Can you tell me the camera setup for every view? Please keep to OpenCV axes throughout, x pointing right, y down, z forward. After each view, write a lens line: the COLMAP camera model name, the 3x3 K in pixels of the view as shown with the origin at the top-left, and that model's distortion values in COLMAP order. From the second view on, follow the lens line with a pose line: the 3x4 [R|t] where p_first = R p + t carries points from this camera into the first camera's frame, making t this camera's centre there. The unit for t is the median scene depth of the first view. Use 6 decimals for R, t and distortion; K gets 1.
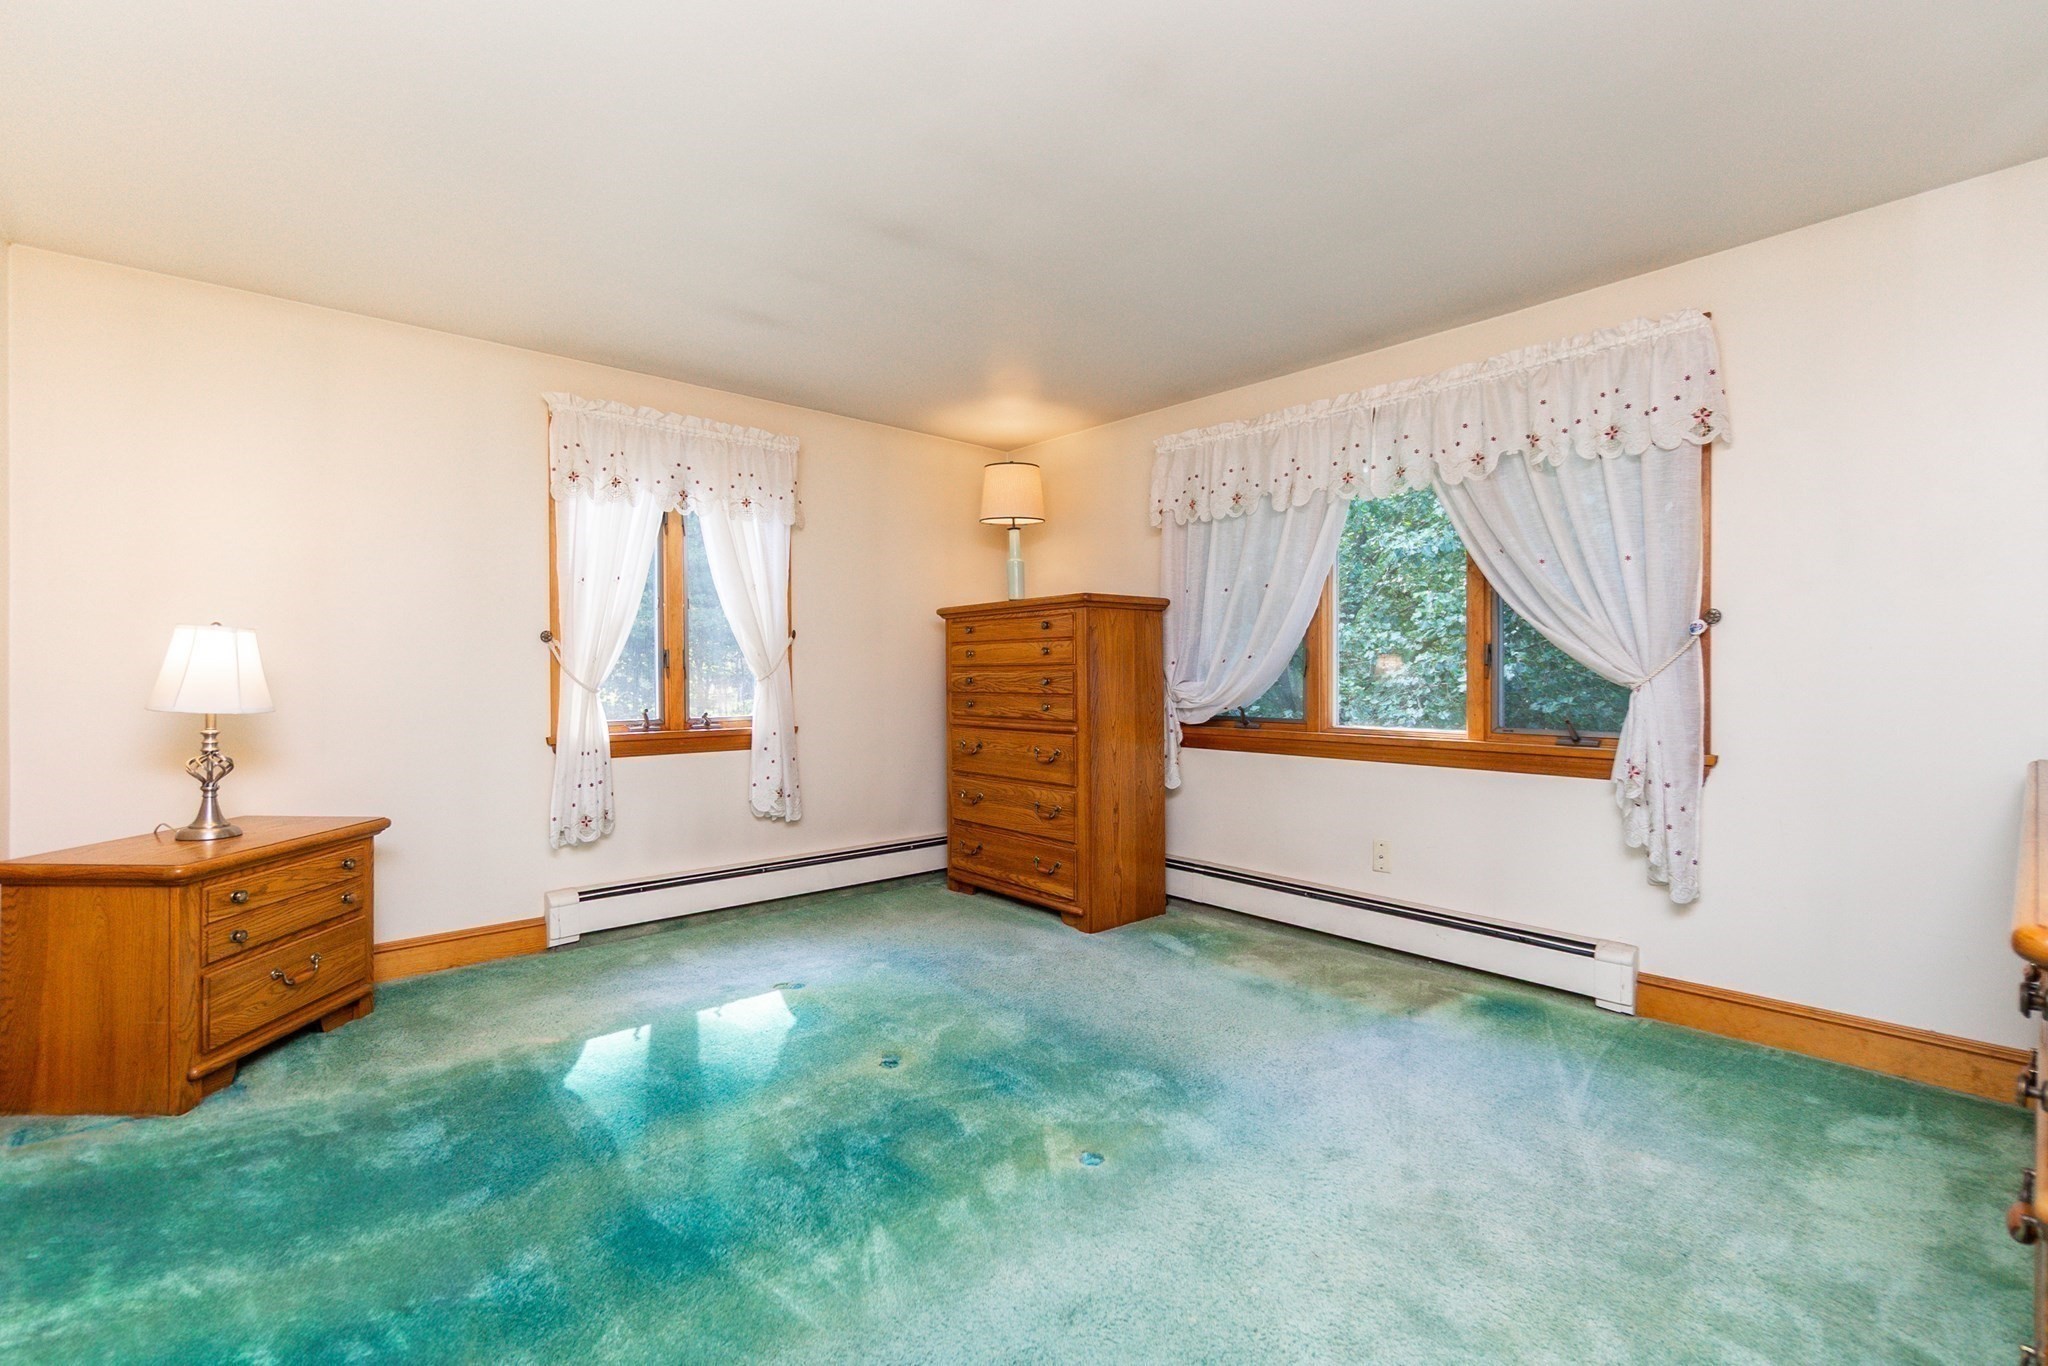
lens RADIAL K [[882.5, 0, 1028.4], [0, 882.5, 669.2], [0, 0, 1]] dist [0.000308, 0.000019]
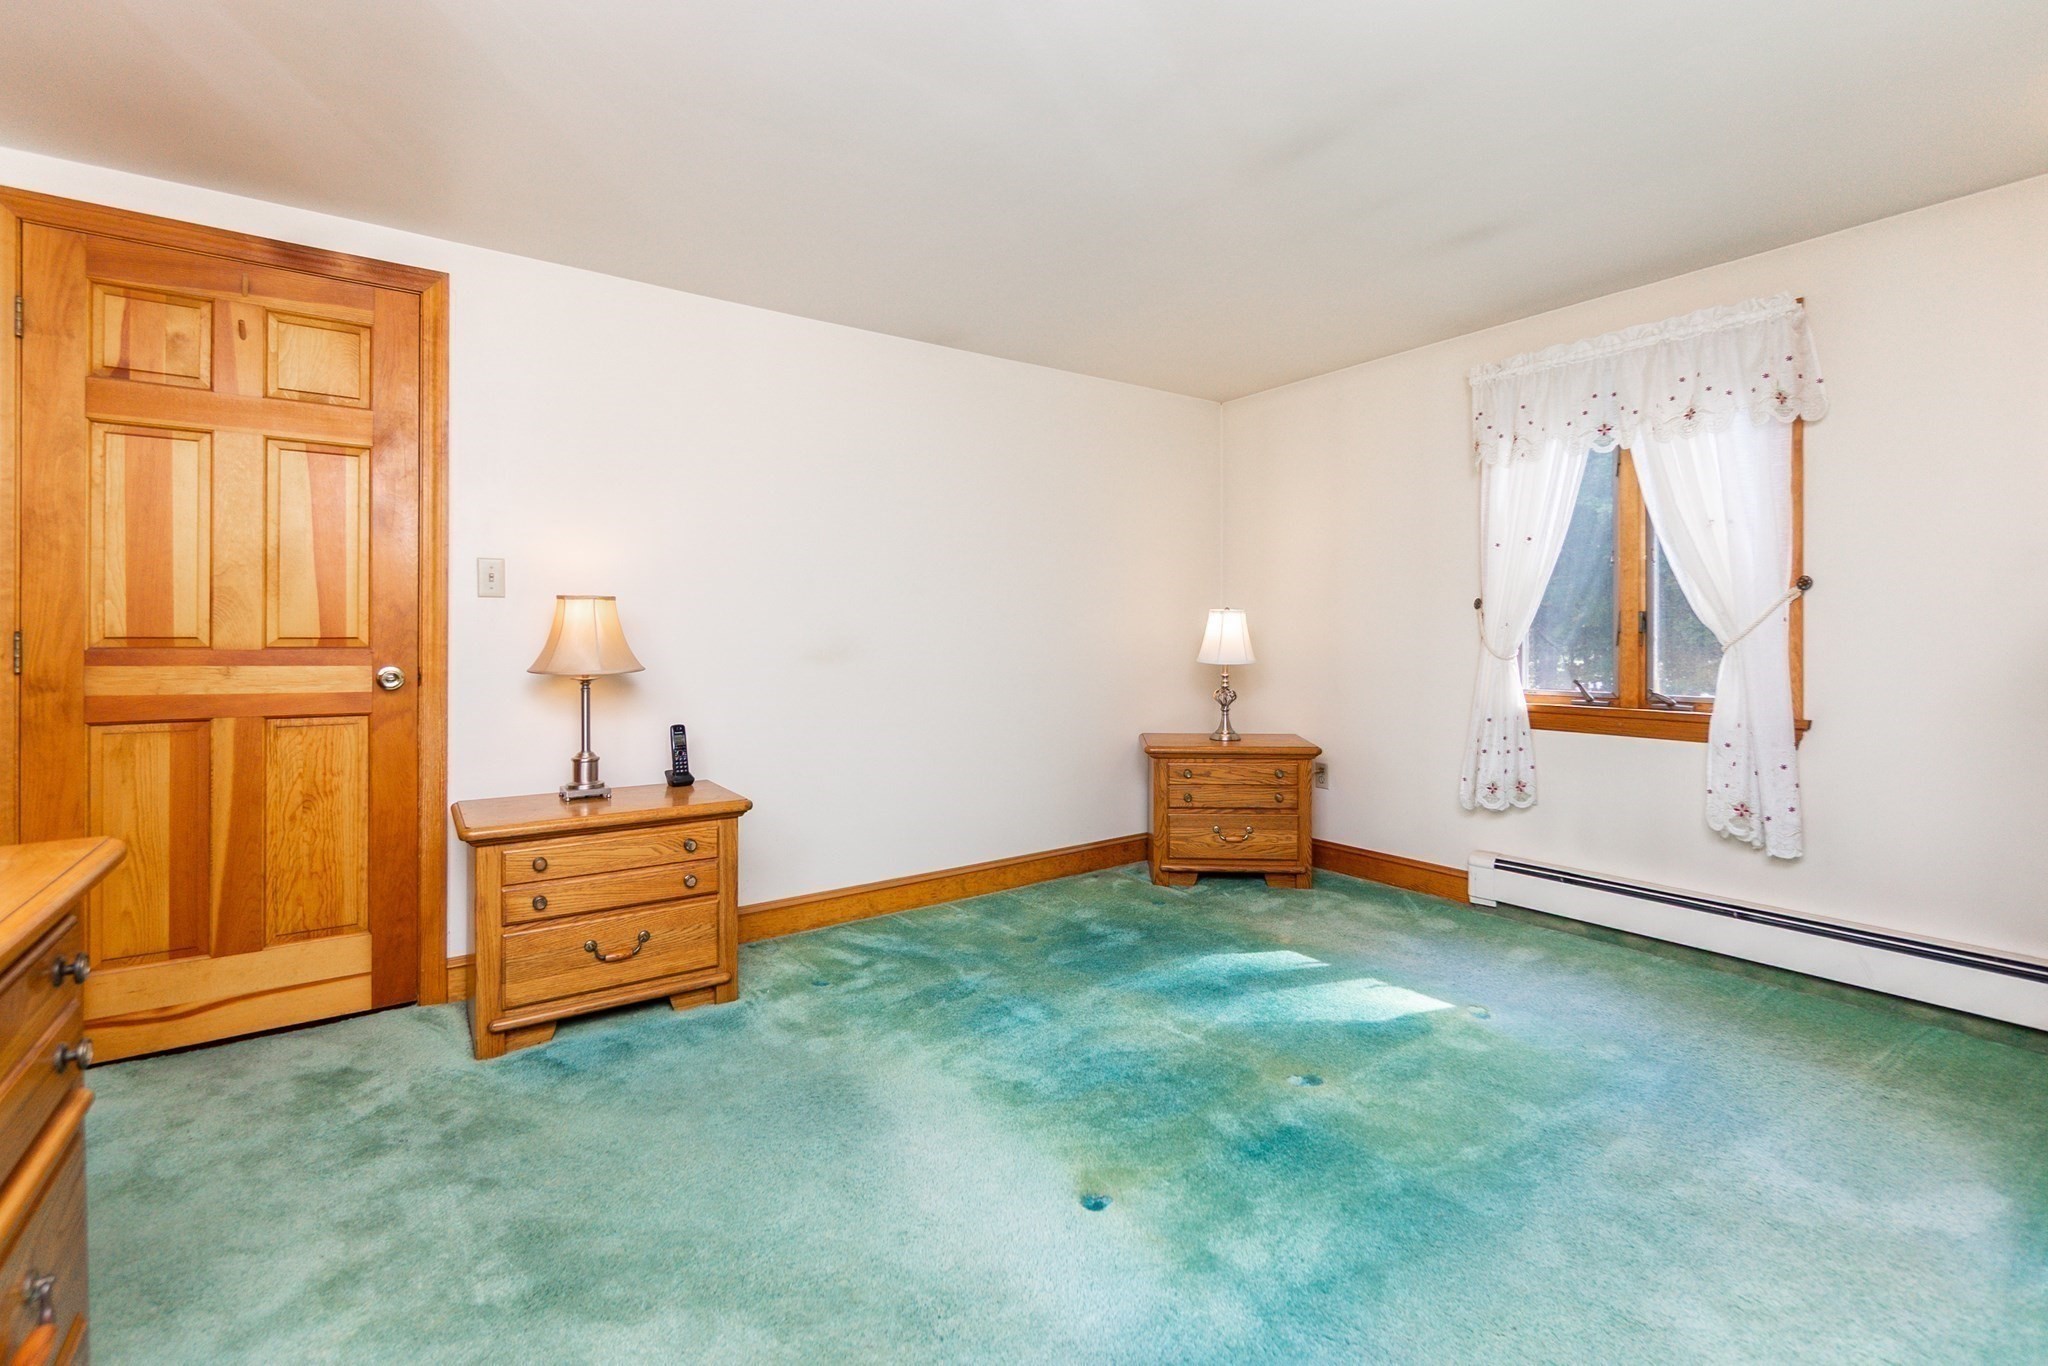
lens RADIAL K [[886.5, 0, 1029.3], [0, 886.5, 627.5], [0, 0, 1]] dist [-0.000758, -0.000103]
pose [[-0.082022, -0.007068, -0.996605, 0.533026], [0.008134, 0.999937, -0.007761, -0.005695], [0.996597, -0.008743, -0.081959, 0.553980]]
